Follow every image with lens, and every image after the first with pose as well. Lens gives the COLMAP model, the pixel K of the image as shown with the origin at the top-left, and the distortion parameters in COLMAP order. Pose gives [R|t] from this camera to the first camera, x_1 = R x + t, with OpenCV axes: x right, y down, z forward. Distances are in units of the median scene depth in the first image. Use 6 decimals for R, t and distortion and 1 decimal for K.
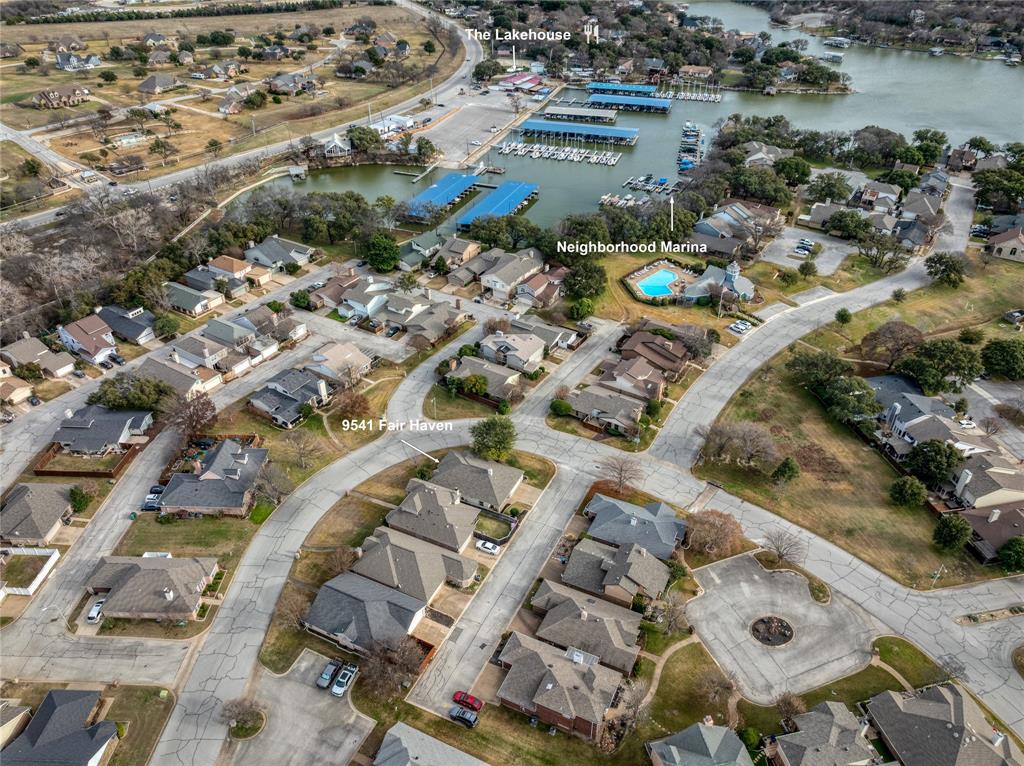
lens RADIAL K [[722.9, 0, 512.0], [0, 722.9, 383.0], [0, 0, 1]] dist [-0.040008, 0.023781]
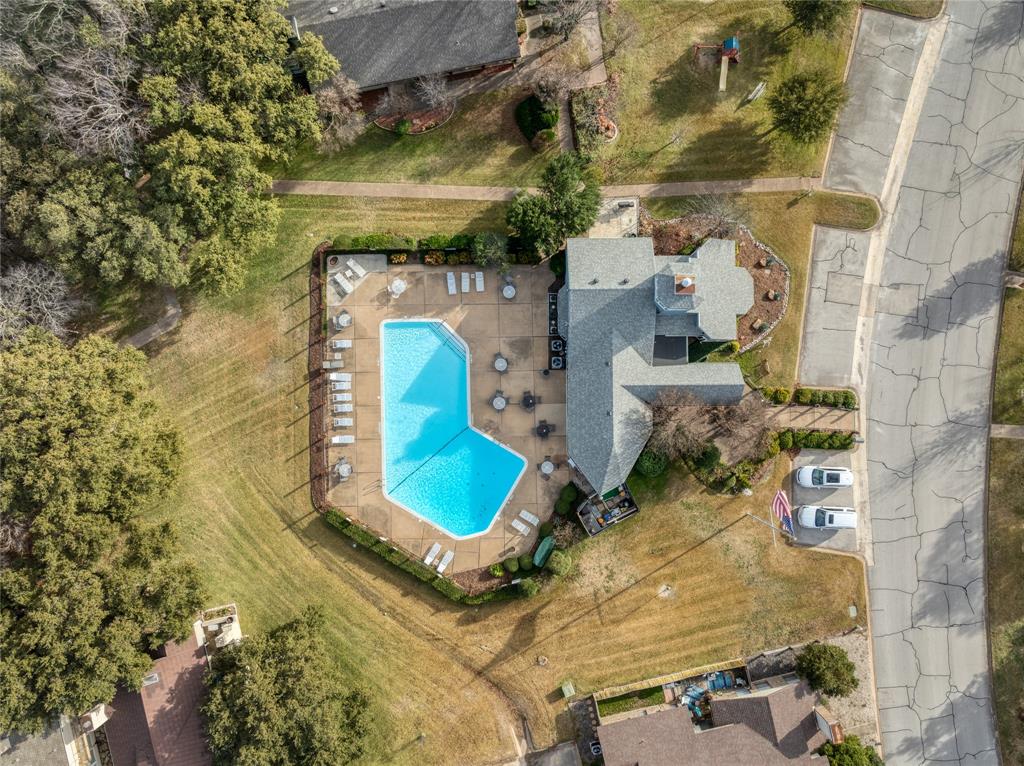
lens RADIAL K [[722.9, 0, 512.0], [0, 722.9, 383.0], [0, 0, 1]] dist [-0.040008, 0.023781]
pose [[0.699848, -0.713807, 0.026304, 0.189457], [0.398576, 0.420810, 0.814896, -0.292112], [-0.592748, -0.559820, 0.579010, 0.698312]]
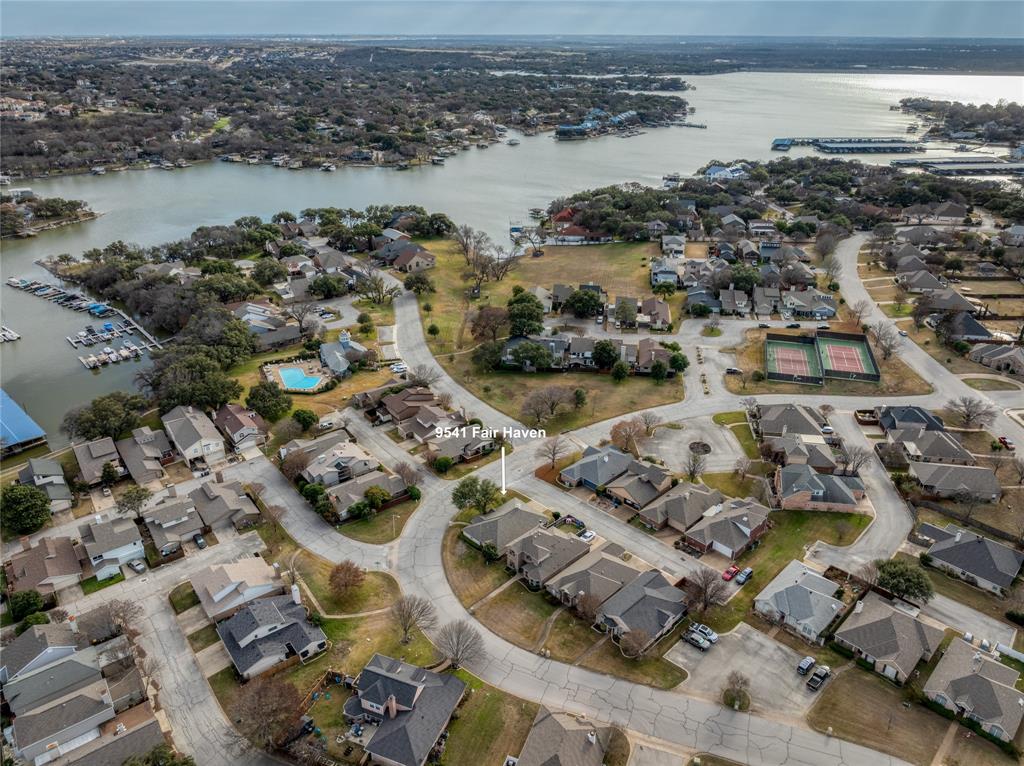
lens RADIAL K [[722.9, 0, 512.0], [0, 722.9, 383.0], [0, 0, 1]] dist [-0.040008, 0.023781]
pose [[0.341925, -0.406363, 0.847323, -0.486937], [0.528284, 0.828823, 0.184309, -0.134666], [-0.777177, 0.384607, 0.498070, 0.195134]]
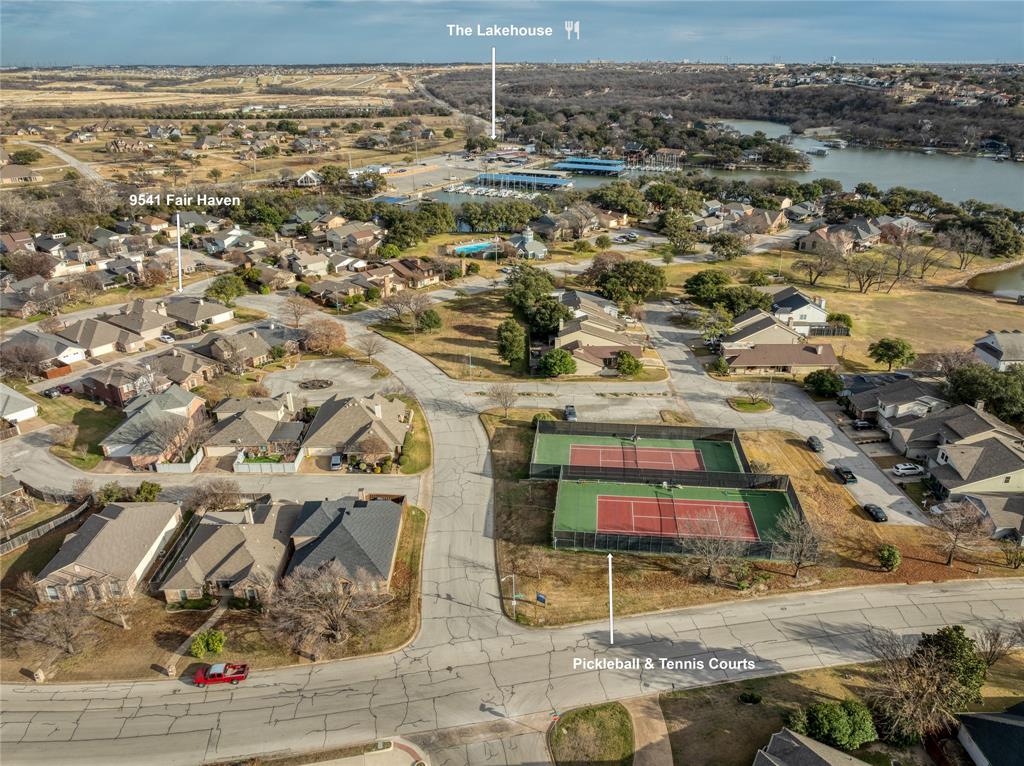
lens RADIAL K [[722.9, 0, 512.0], [0, 722.9, 383.0], [0, 0, 1]] dist [-0.040008, 0.023781]
pose [[0.983678, 0.075413, -0.163374, 0.392956], [-0.104043, 0.979150, -0.174470, 0.229182], [0.146810, 0.188620, 0.971015, -0.077723]]
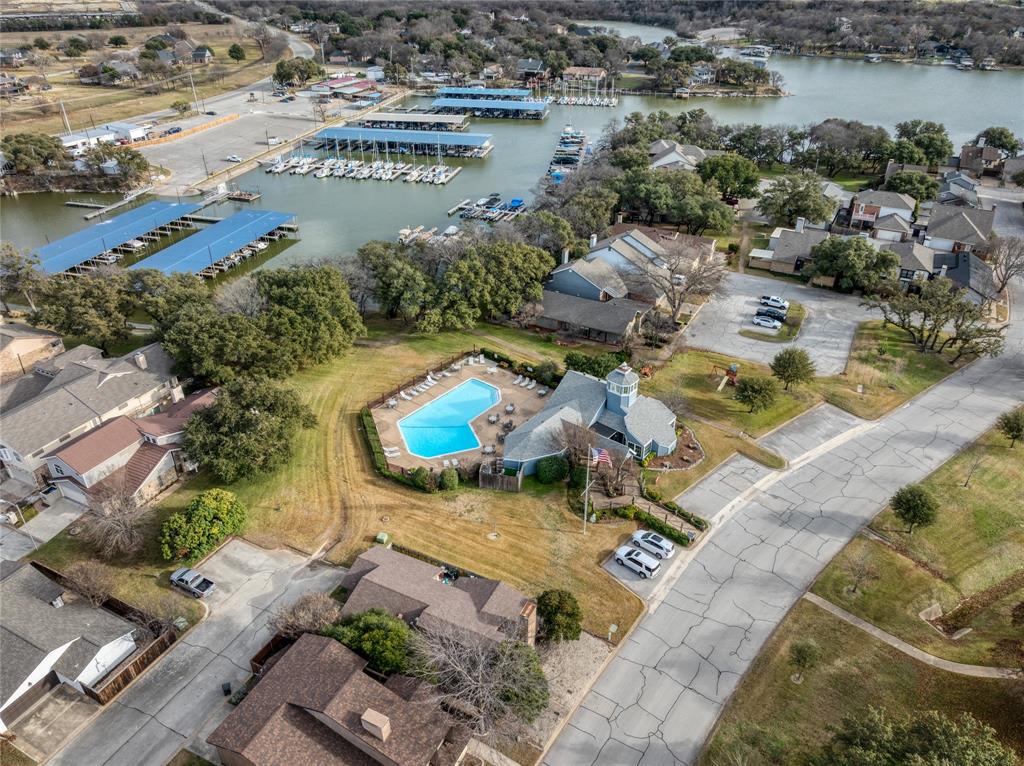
lens RADIAL K [[722.9, 0, 512.0], [0, 722.9, 383.0], [0, 0, 1]] dist [-0.040008, 0.023781]
pose [[0.994700, -0.046028, 0.091943, 0.166633], [0.052393, 0.996305, -0.068056, -0.106233], [-0.088471, 0.072513, 0.993436, 0.481552]]
